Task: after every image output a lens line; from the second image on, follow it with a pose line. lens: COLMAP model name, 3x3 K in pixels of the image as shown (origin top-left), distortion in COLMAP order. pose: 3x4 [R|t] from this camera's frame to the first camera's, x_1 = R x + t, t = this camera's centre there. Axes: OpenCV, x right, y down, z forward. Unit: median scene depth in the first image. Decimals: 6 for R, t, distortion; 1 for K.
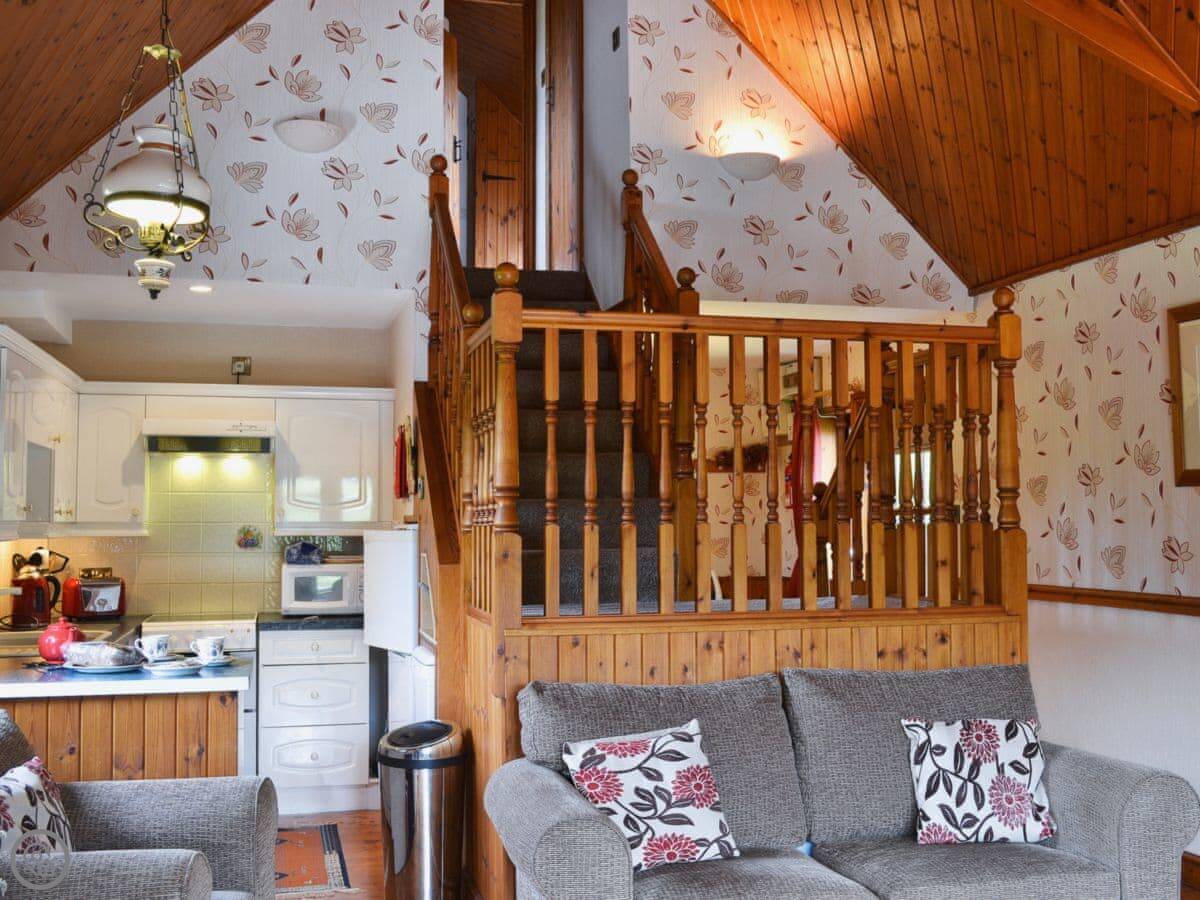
lens RADIAL K [[1293.7, 0, 600.0], [0, 1293.7, 450.0], [0, 0, 1]] dist [0.000774, 0.002397]
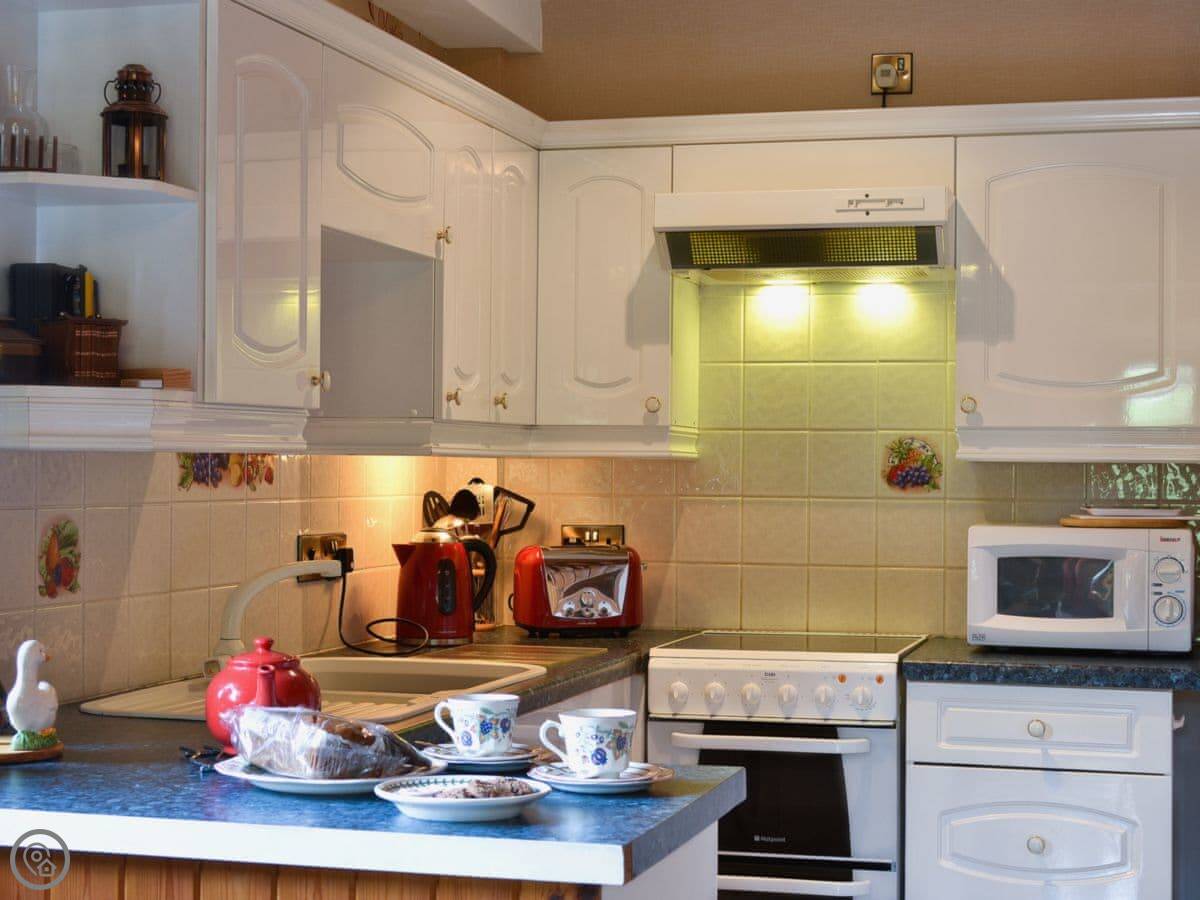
lens RADIAL K [[2082.9, 0, 600.0], [0, 2082.9, 450.0], [0, 0, 1]] dist [0.010462, -0.197256]
pose [[0.861106, 0.002345, -0.508421, -0.003583], [0.020257, 0.999037, 0.038918, 0.035634], [0.508022, -0.043812, 0.860229, 0.364811]]
